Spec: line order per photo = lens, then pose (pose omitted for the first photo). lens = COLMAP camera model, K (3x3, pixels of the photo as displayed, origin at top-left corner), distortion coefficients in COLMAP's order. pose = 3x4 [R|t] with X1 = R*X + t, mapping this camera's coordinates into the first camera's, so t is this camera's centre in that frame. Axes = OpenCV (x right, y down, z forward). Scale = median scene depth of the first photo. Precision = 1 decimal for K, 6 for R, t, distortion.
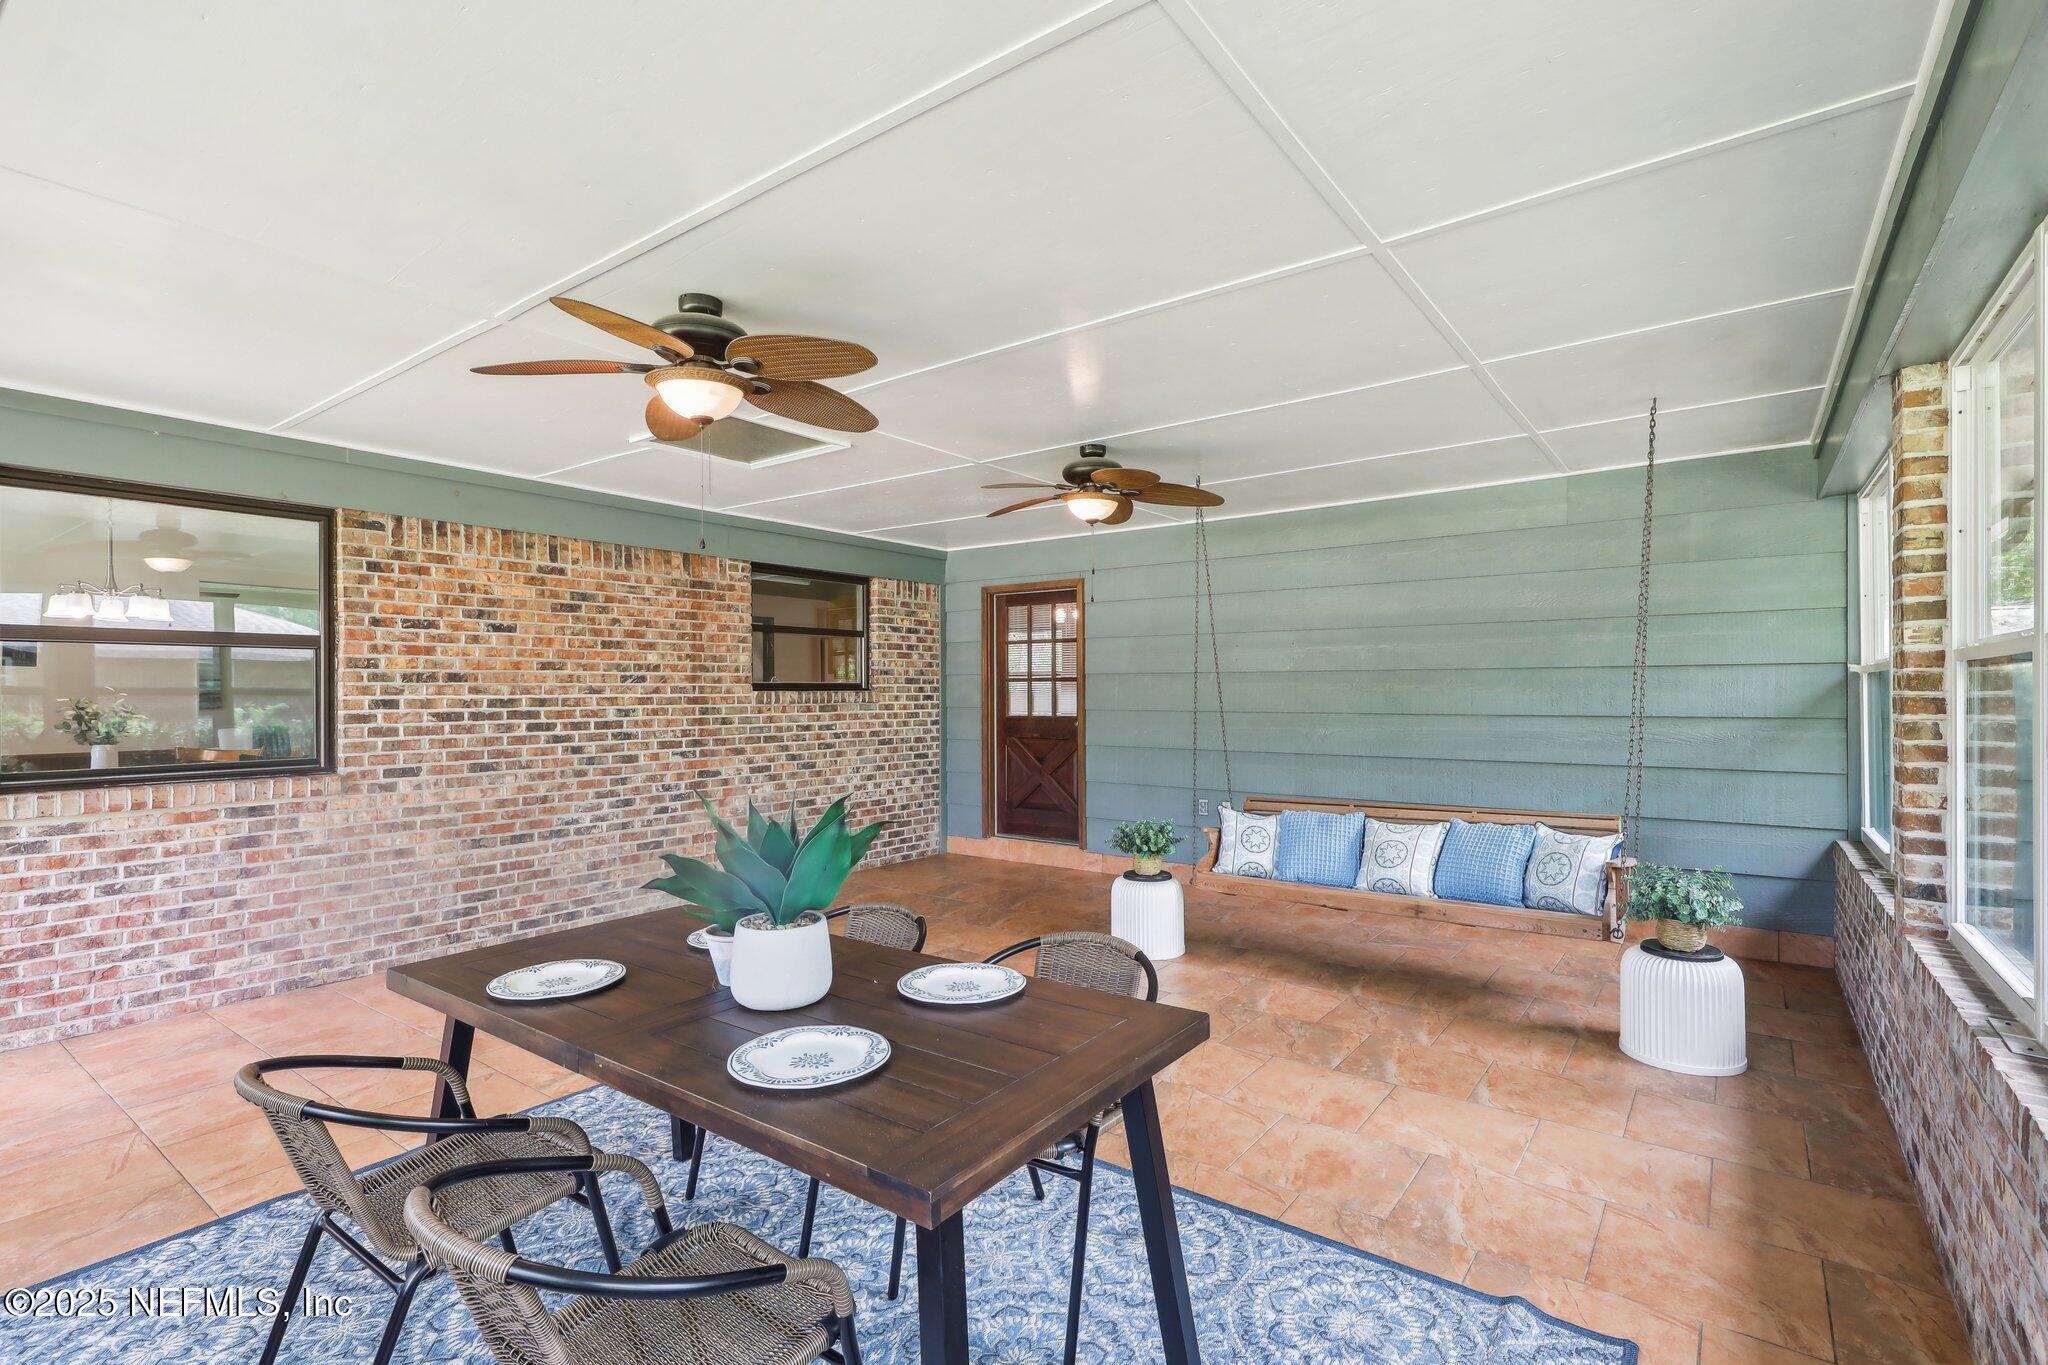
lens RADIAL K [[951.1, 0, 1022.6], [0, 951.1, 694.0], [0, 0, 1]] dist [0.001930, 0.000707]
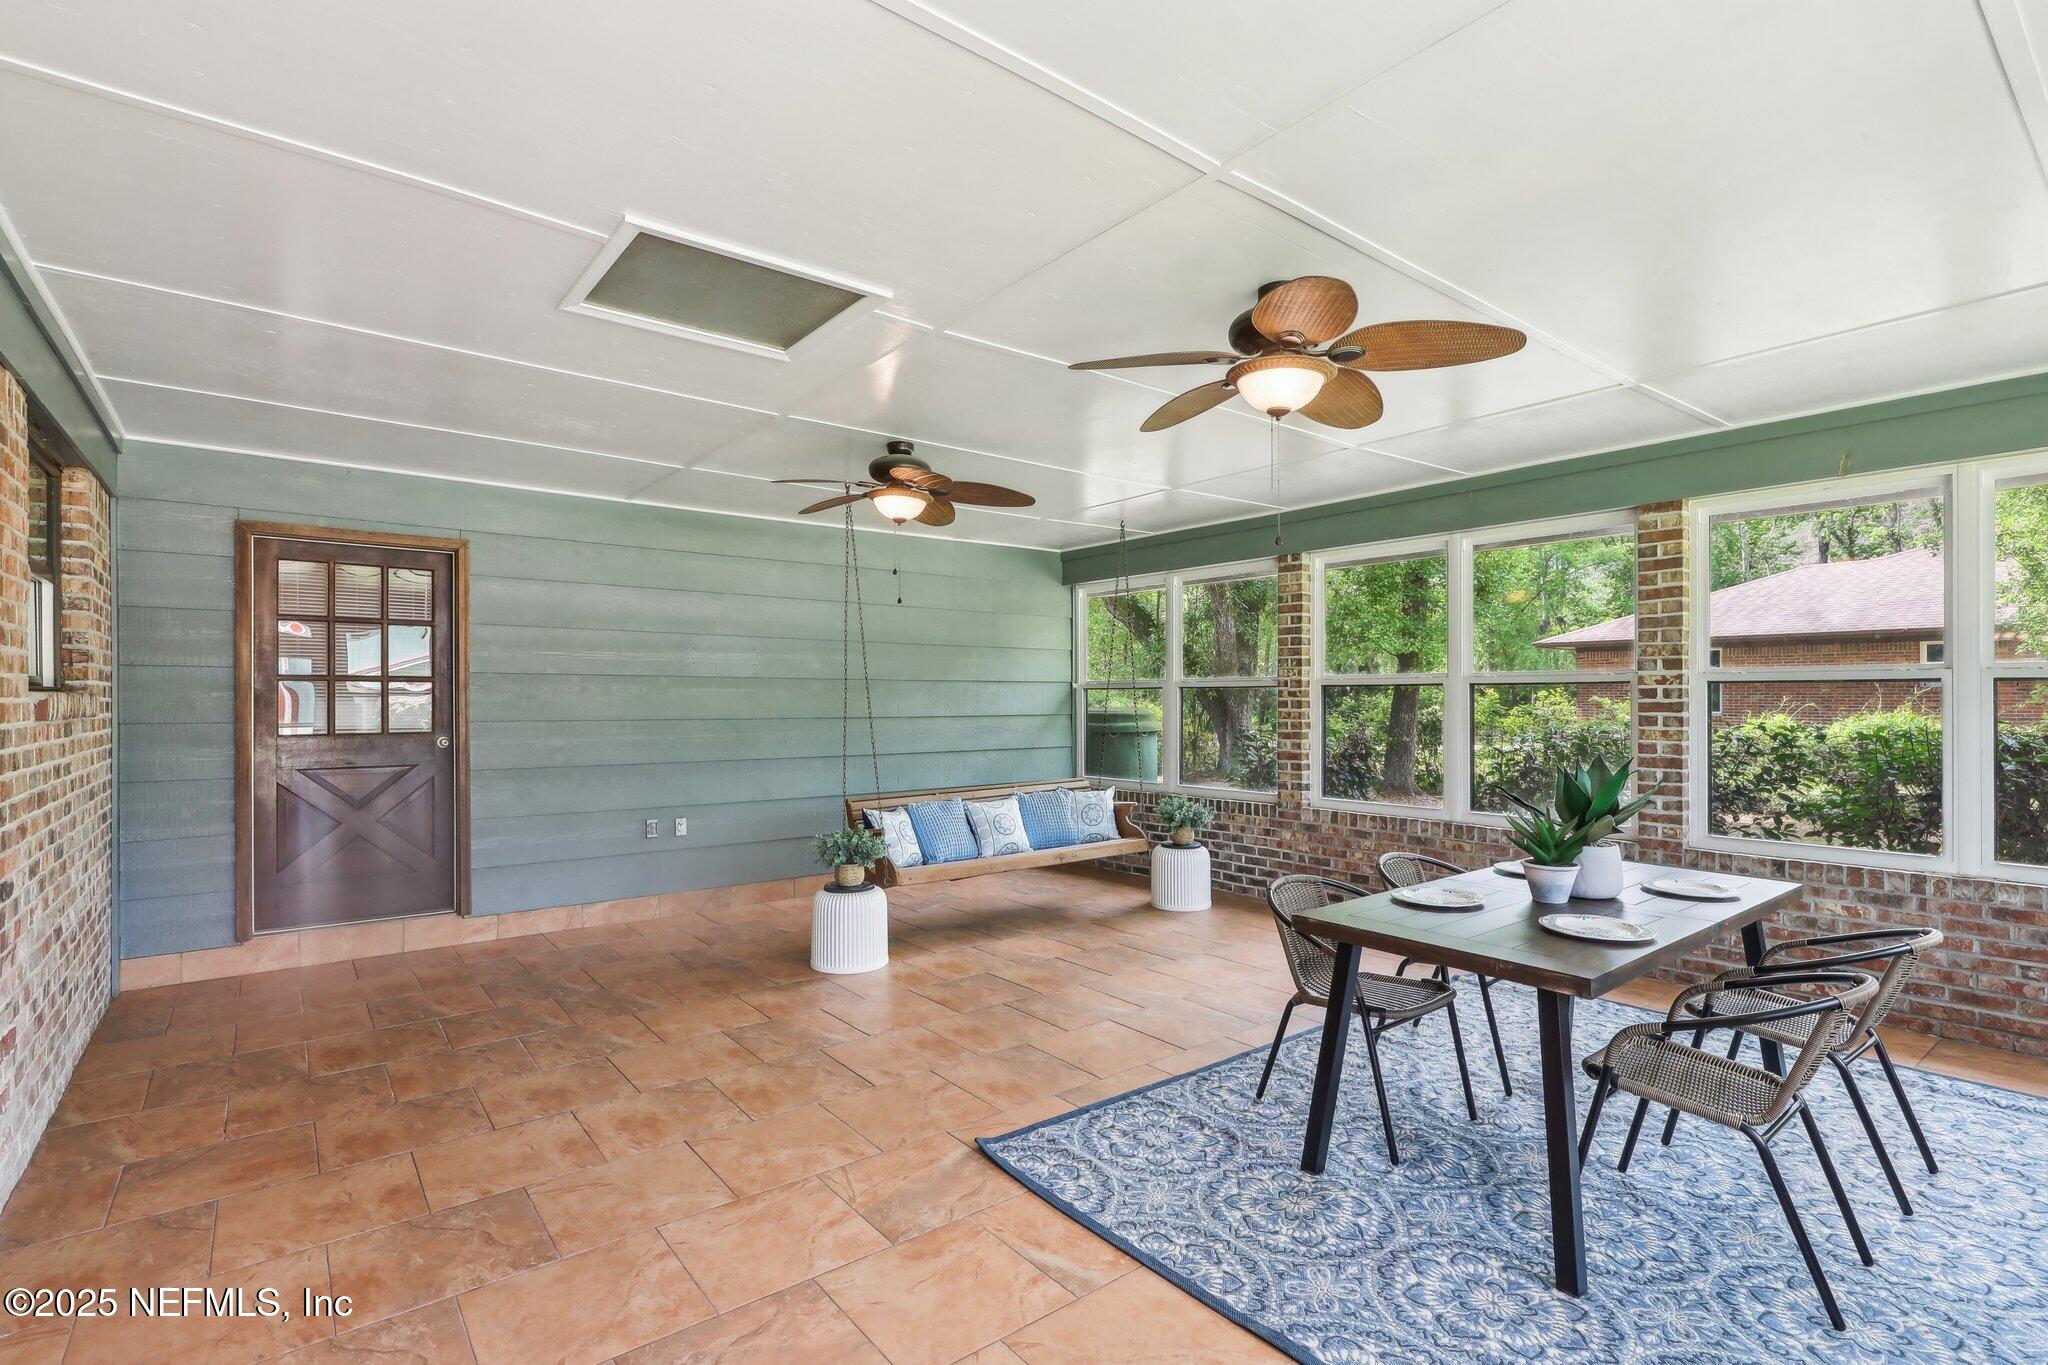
lens RADIAL K [[957.6, 0, 1021.4], [0, 957.6, 700.3], [0, 0, 1]] dist [-0.000042, -0.000370]
pose [[0.262548, -0.001043, 0.964918, -0.797402], [0.003948, 0.999992, 0.000007, 0.001973], [-0.964911, 0.003808, 0.262550, 0.598182]]
